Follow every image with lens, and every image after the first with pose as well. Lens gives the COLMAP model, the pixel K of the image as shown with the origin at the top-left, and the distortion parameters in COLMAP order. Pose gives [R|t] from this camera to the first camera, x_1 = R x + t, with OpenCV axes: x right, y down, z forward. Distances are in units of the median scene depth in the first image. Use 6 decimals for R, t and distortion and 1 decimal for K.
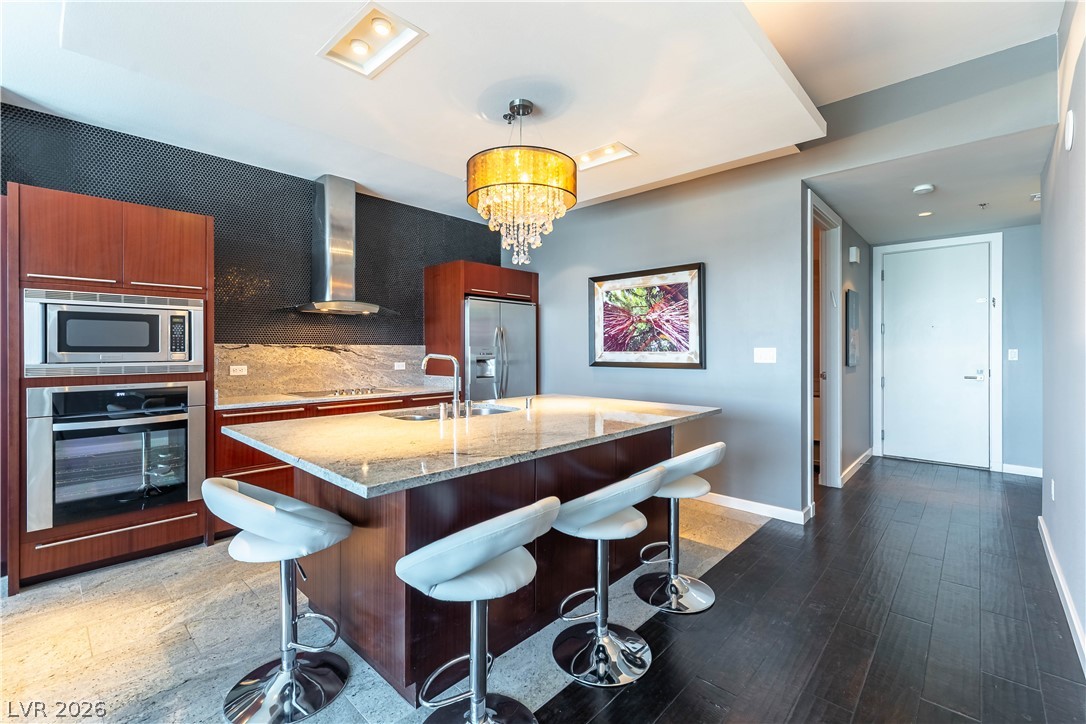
lens RADIAL K [[473.2, 0, 550.6], [0, 473.2, 354.3], [0, 0, 1]] dist [0.003551, -0.000772]
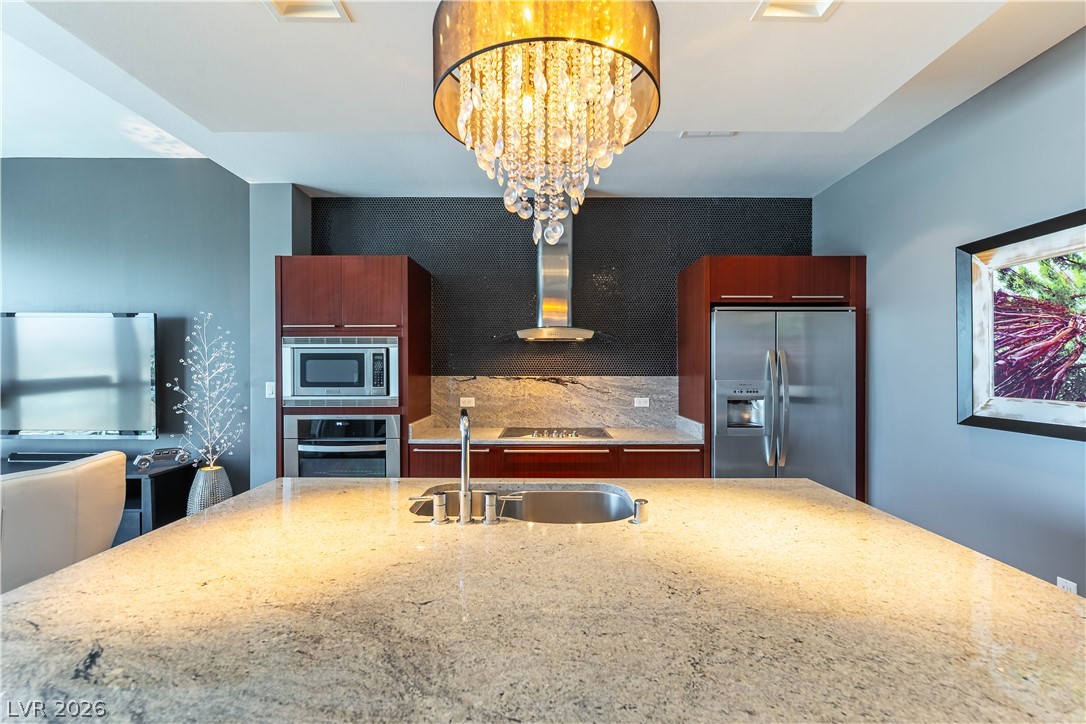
lens RADIAL K [[473.2, 0, 541.3], [0, 473.2, 368.6], [0, 0, 1]] dist [0.003551, -0.000772]
pose [[0.673645, 0.003531, -0.739047, 0.179175], [-0.007341, 0.999971, -0.001914, -0.033313], [0.739019, 0.006715, 0.673651, 0.388169]]
